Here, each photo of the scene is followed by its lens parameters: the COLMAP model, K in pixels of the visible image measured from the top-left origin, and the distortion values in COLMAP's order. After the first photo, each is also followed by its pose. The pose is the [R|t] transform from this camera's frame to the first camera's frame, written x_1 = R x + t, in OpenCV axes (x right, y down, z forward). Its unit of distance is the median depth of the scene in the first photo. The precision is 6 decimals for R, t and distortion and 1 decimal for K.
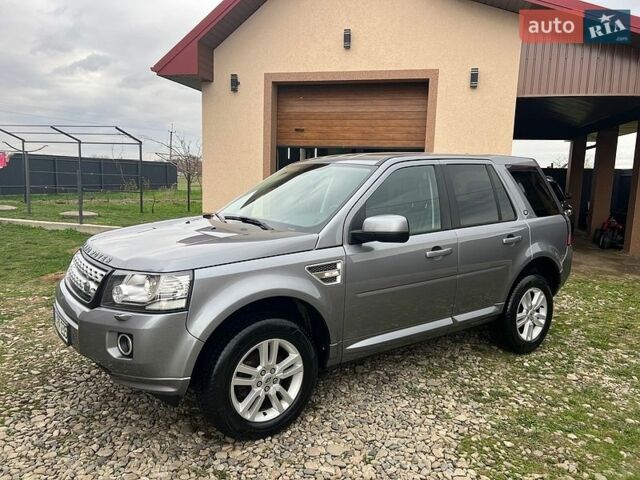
lens RADIAL K [[461.1, 0, 320.0], [0, 461.1, 240.0], [0, 0, 1]] dist [0.036274, -0.032221]
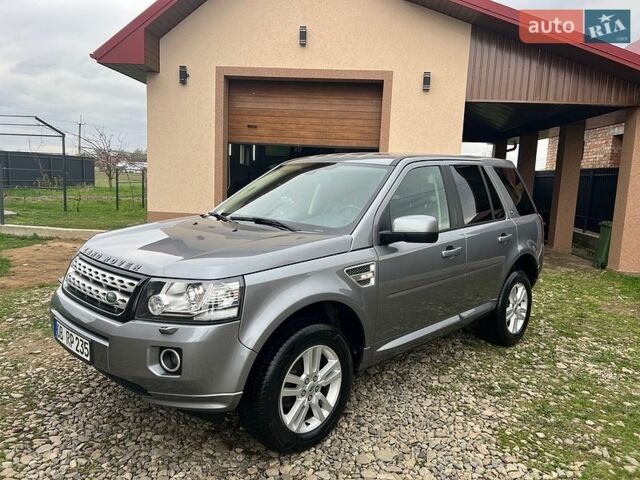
lens RADIAL K [[461.1, 0, 320.0], [0, 461.1, 240.0], [0, 0, 1]] dist [0.036274, -0.032221]
pose [[0.986421, -0.012403, 0.163768, -0.188537], [0.011658, 0.999917, 0.005507, -0.007773], [-0.163823, -0.003523, 0.986483, 0.040080]]
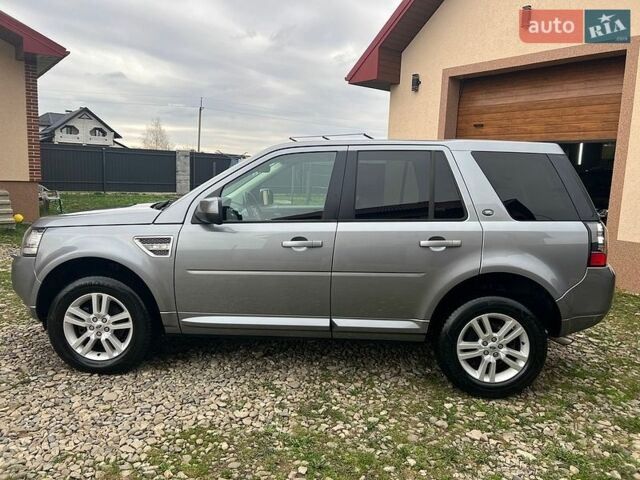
lens RADIAL K [[468.1, 0, 335.5], [0, 468.1, 230.8], [0, 0, 1]] dist [0.070034, -0.102765]
pose [[0.804276, 0.076698, -0.589286, 0.833400], [-0.097183, 0.995262, -0.003100, -0.002351], [0.586256, 0.059762, 0.807918, 0.264164]]
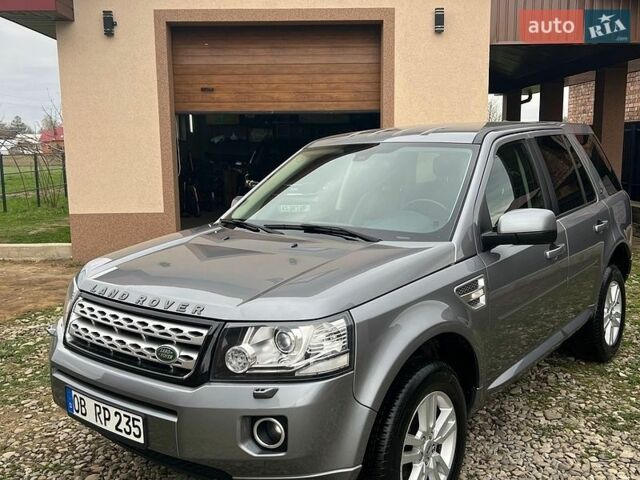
lens RADIAL K [[615.3, 0, 326.5], [0, 615.3, 238.8], [0, 0, 1]] dist [0.020521, 0.001271]
pose [[0.963250, -0.082564, 0.255602, -0.371034], [0.078759, 0.996578, 0.025106, -0.048960], [-0.256800, -0.004052, 0.966456, 0.078065]]
